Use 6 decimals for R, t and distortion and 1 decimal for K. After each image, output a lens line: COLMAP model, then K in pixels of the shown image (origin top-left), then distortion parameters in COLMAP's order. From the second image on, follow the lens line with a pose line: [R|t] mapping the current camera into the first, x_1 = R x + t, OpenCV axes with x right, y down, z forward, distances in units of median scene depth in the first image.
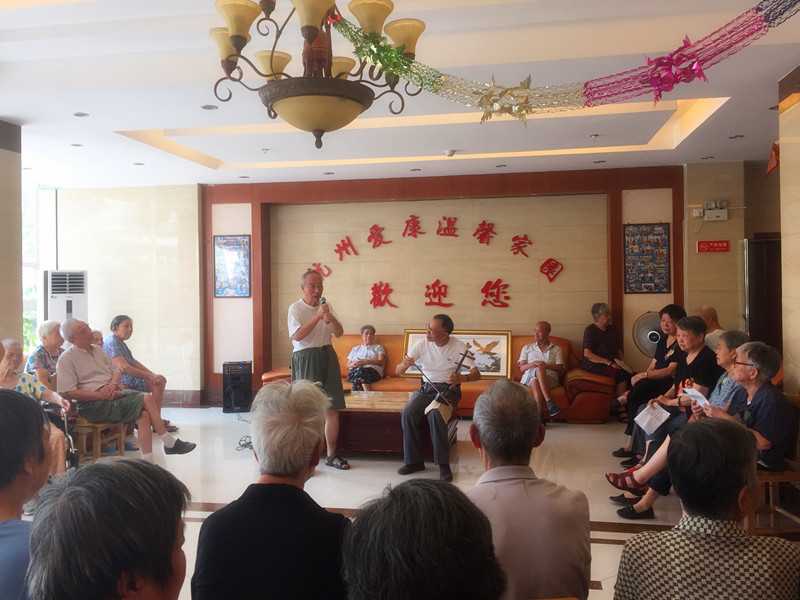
lens RADIAL K [[675.5, 0, 400.0], [0, 675.5, 300.0], [0, 0, 1]] dist [0.015868, -0.000841]
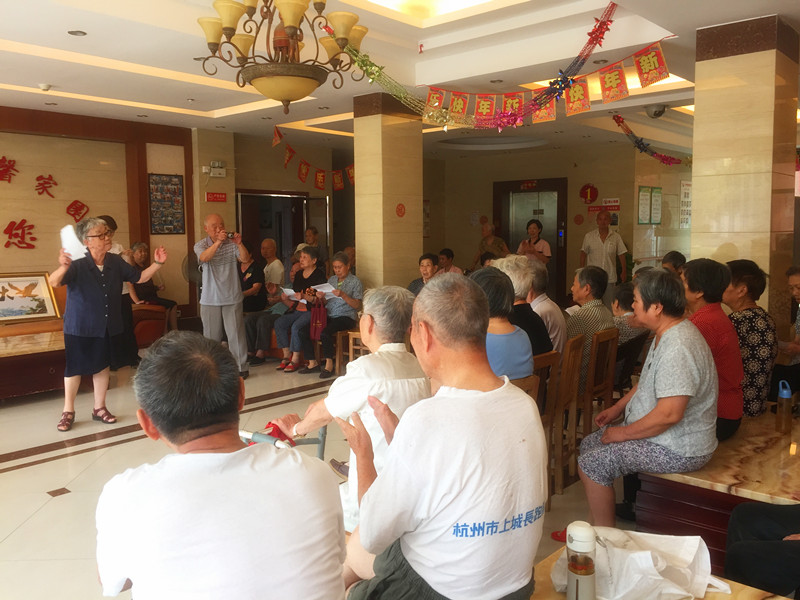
lens RADIAL K [[675.5, 0, 400.0], [0, 675.5, 300.0], [0, 0, 1]] dist [0.015868, -0.000841]
pose [[0.525469, -0.079470, 0.847093, -0.413059], [0.018026, 0.996445, 0.082300, 0.014019], [-0.850622, -0.027976, 0.525033, 0.031150]]
